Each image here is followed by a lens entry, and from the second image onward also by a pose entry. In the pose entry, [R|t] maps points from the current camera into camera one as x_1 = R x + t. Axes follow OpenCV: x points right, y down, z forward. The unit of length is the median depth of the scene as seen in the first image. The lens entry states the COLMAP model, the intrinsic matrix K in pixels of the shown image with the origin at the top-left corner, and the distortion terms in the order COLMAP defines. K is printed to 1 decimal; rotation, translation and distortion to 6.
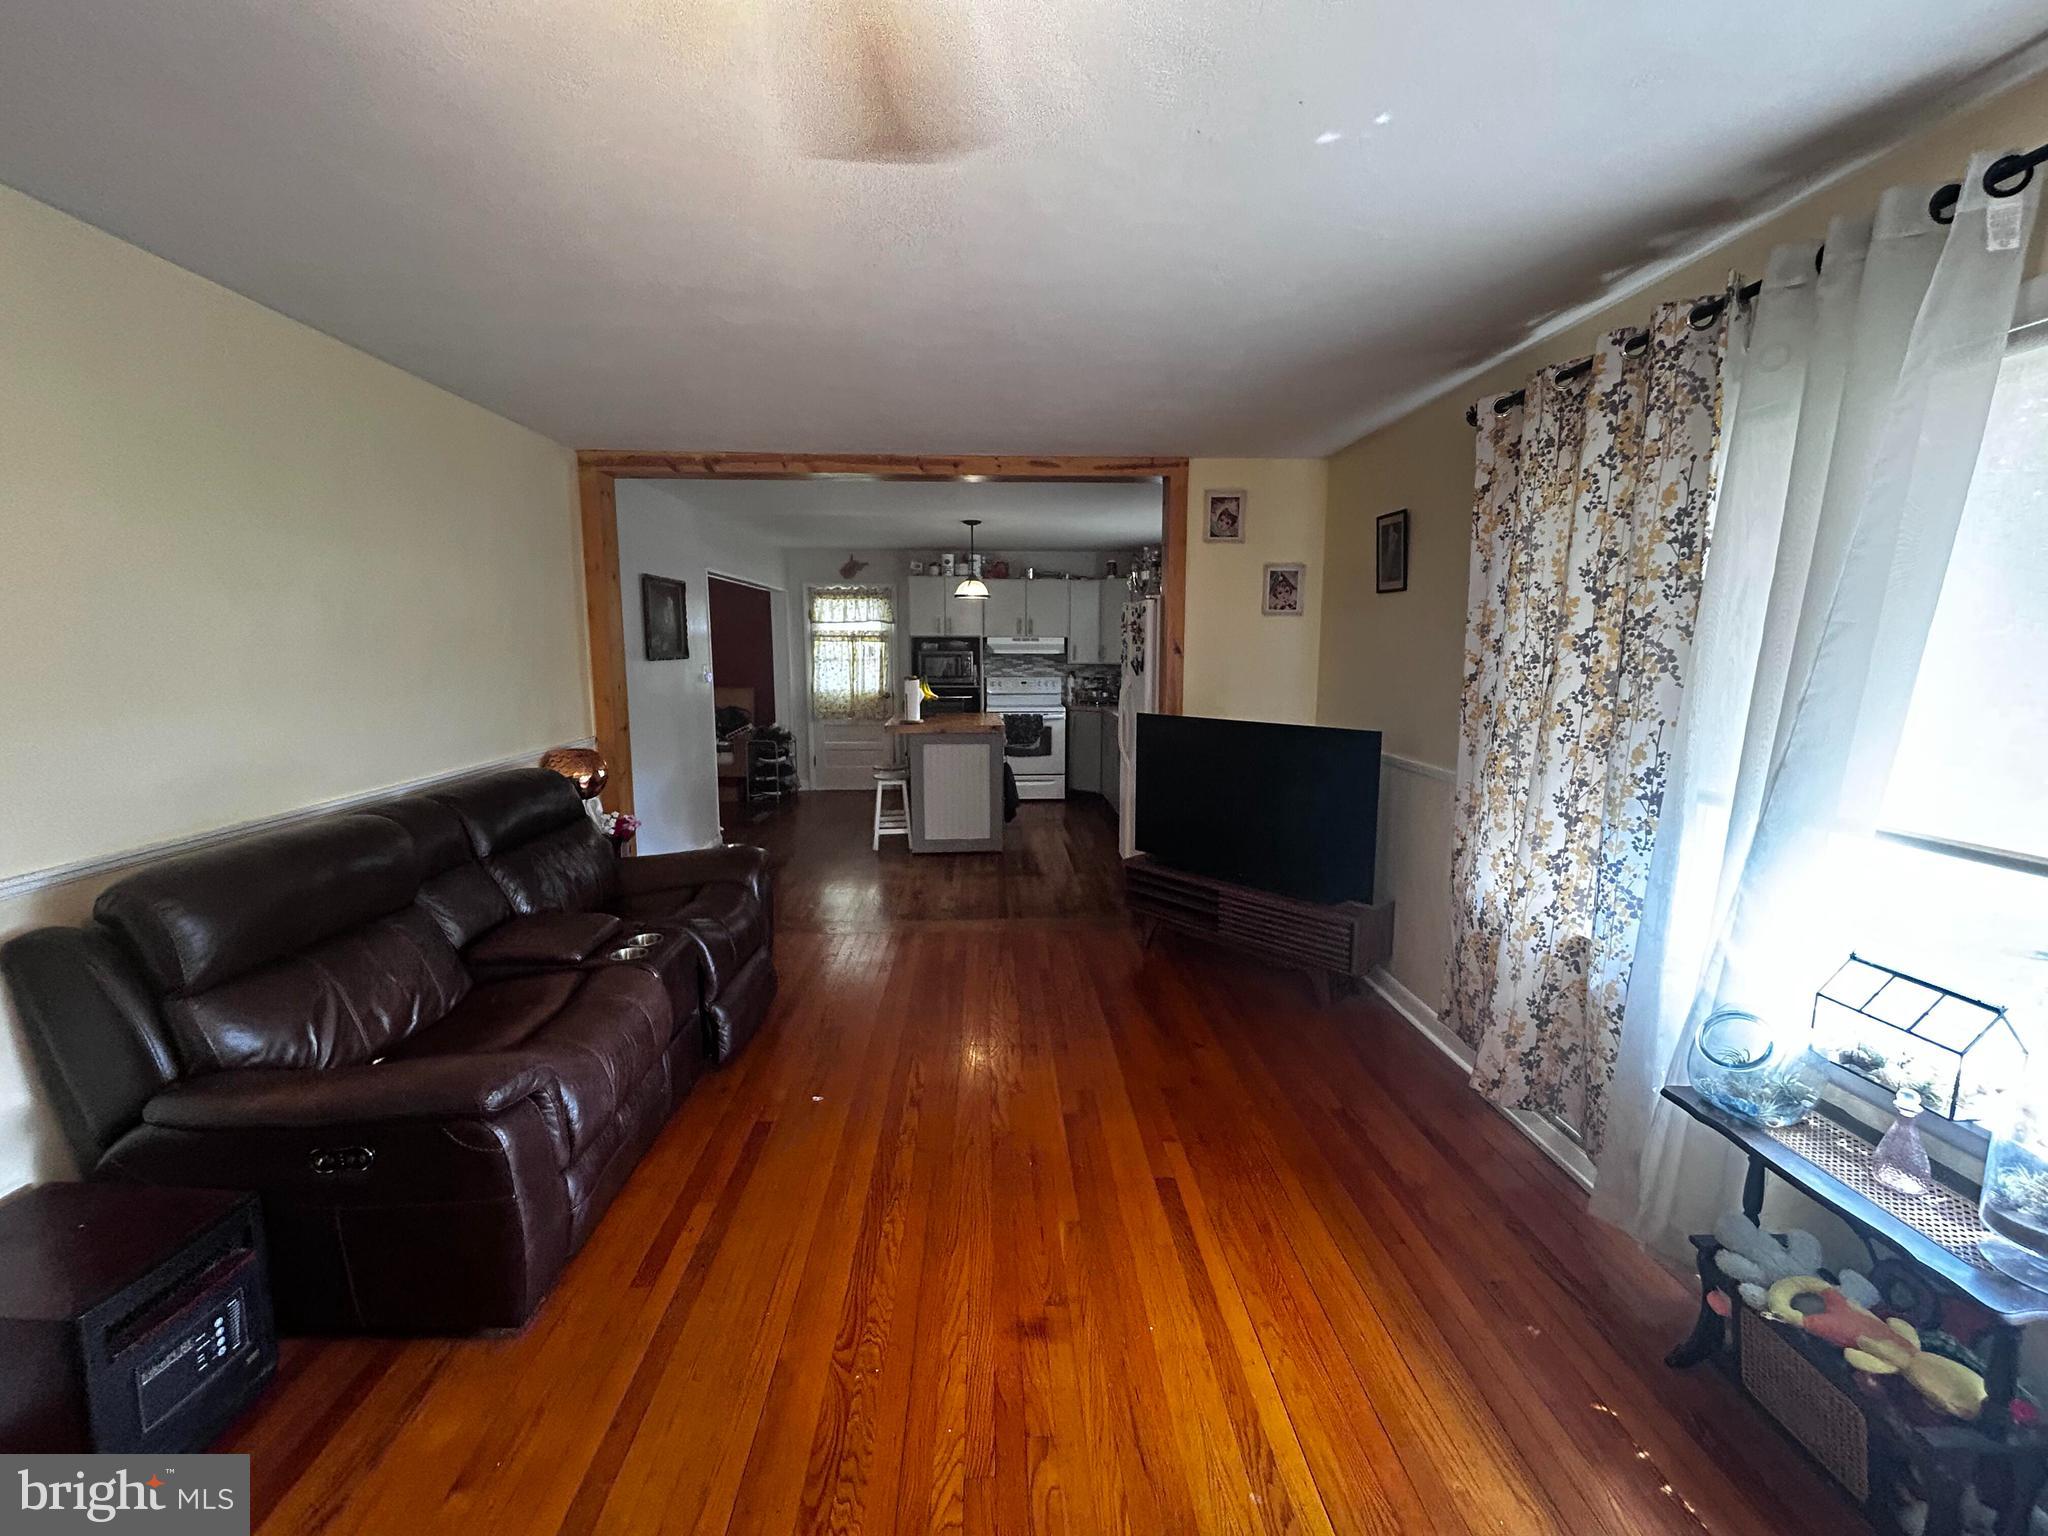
lens RADIAL K [[815.4, 0, 1029.8], [0, 815.4, 757.0], [0, 0, 1]] dist [0.000081, 0.000283]
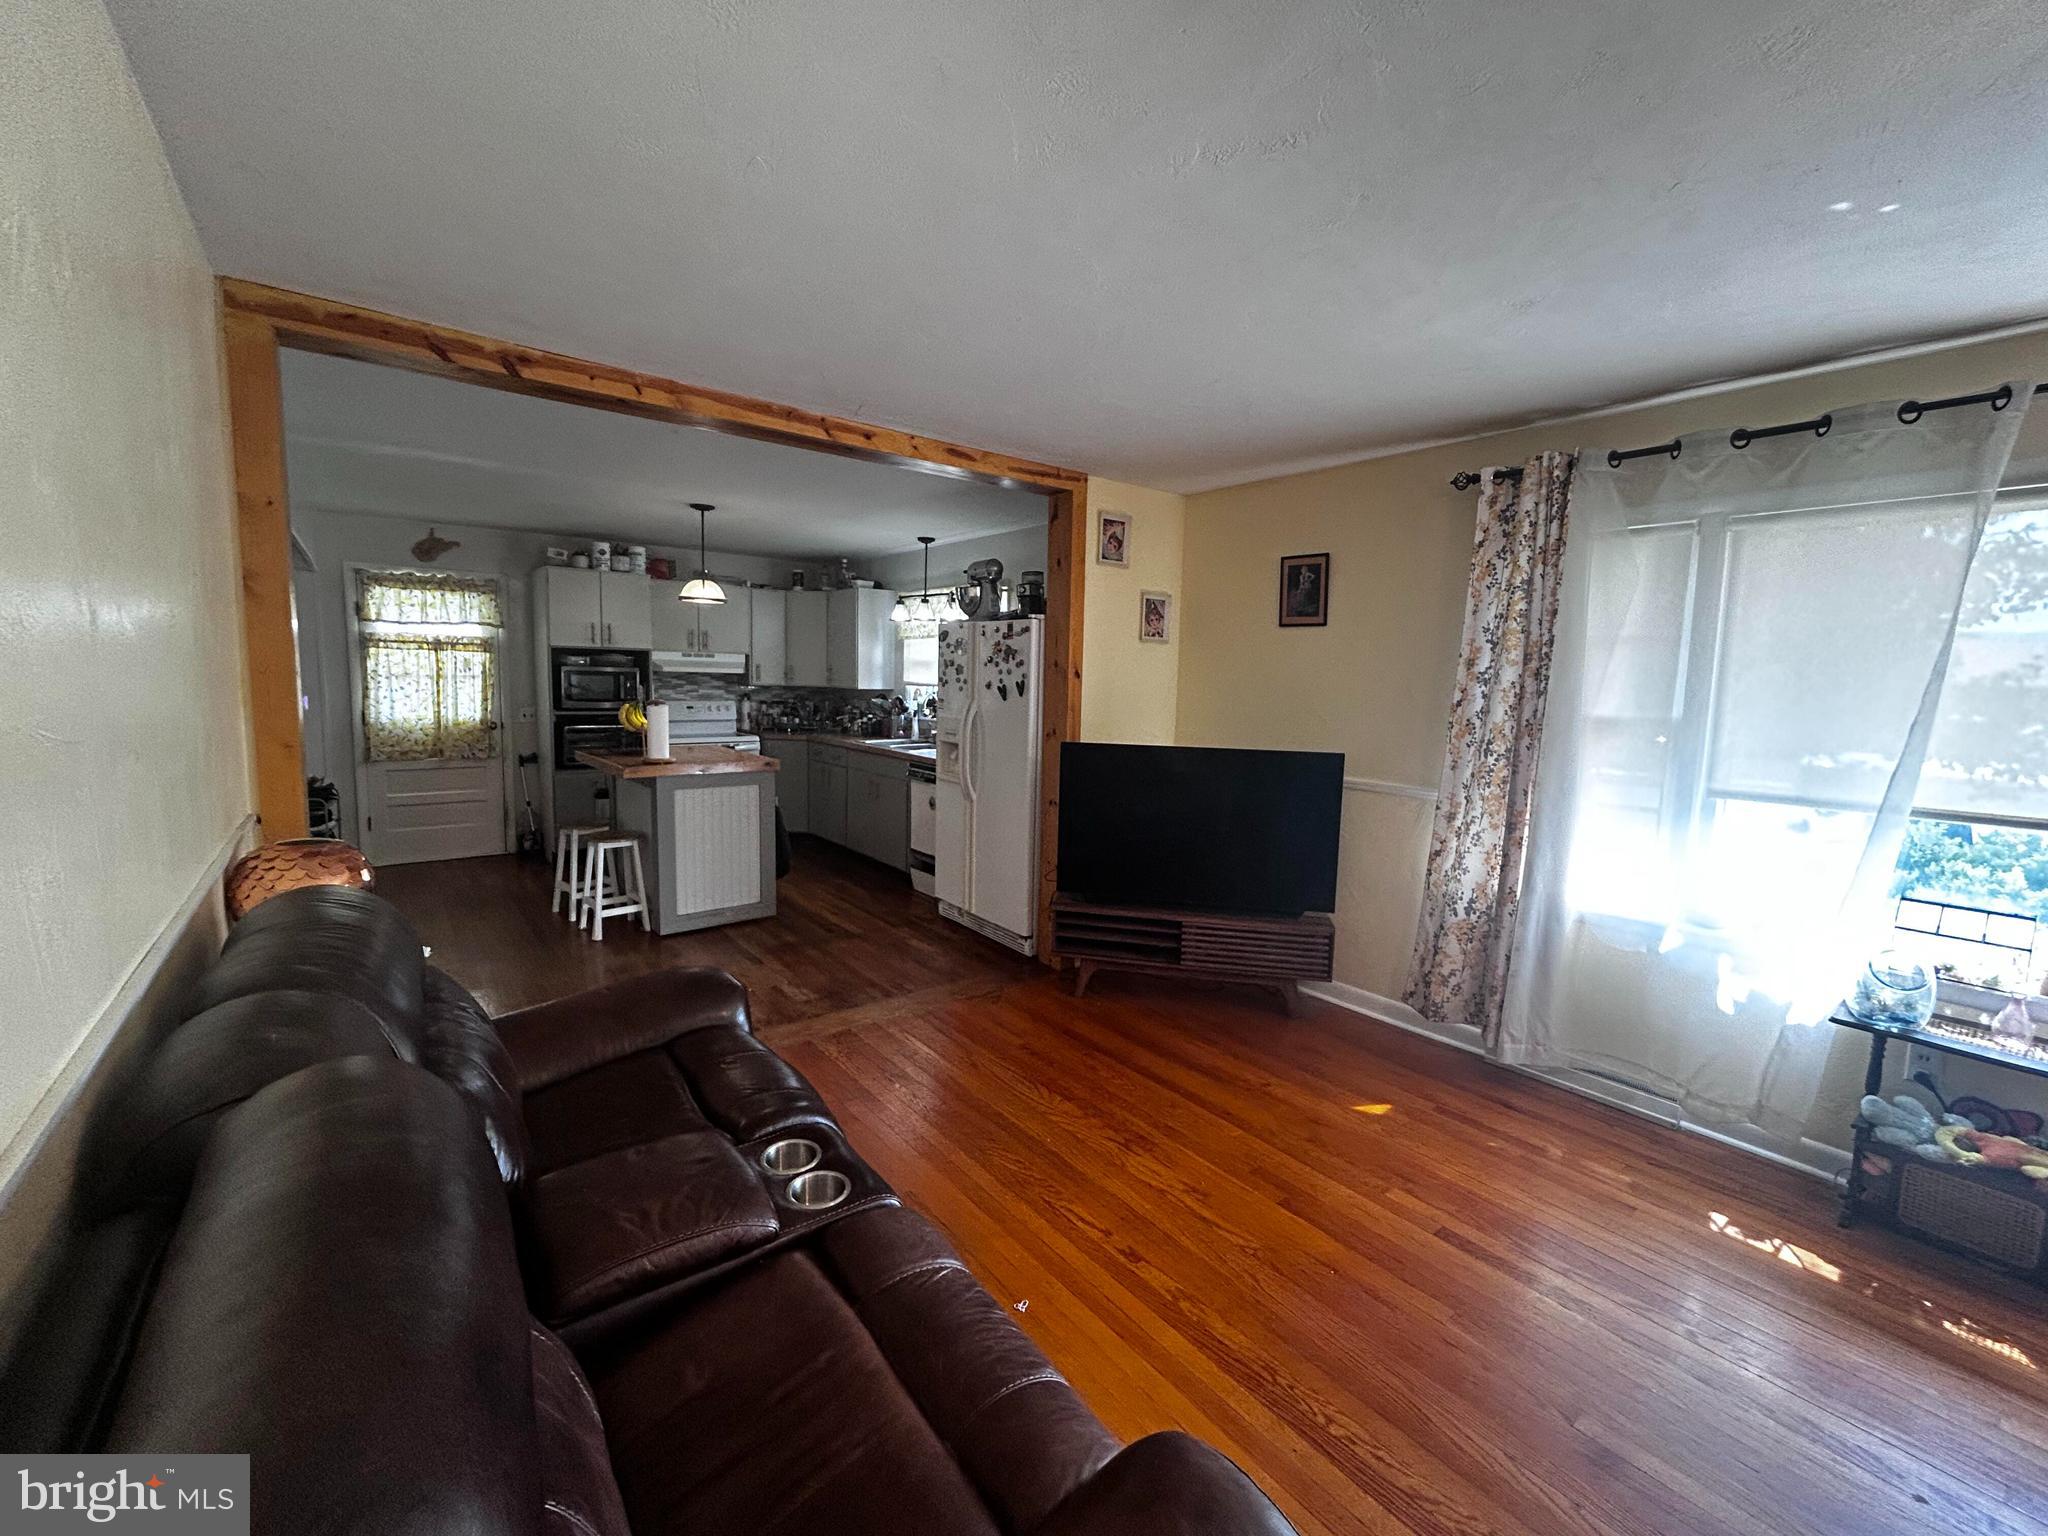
lens RADIAL K [[815.4, 0, 1029.8], [0, 815.4, 757.0], [0, 0, 1]] dist [0.000081, 0.000283]
pose [[0.817429, -0.040062, 0.574635, -0.420201], [0.055297, 0.998429, -0.009053, -0.029710], [-0.573370, 0.039175, 0.818360, 0.263959]]
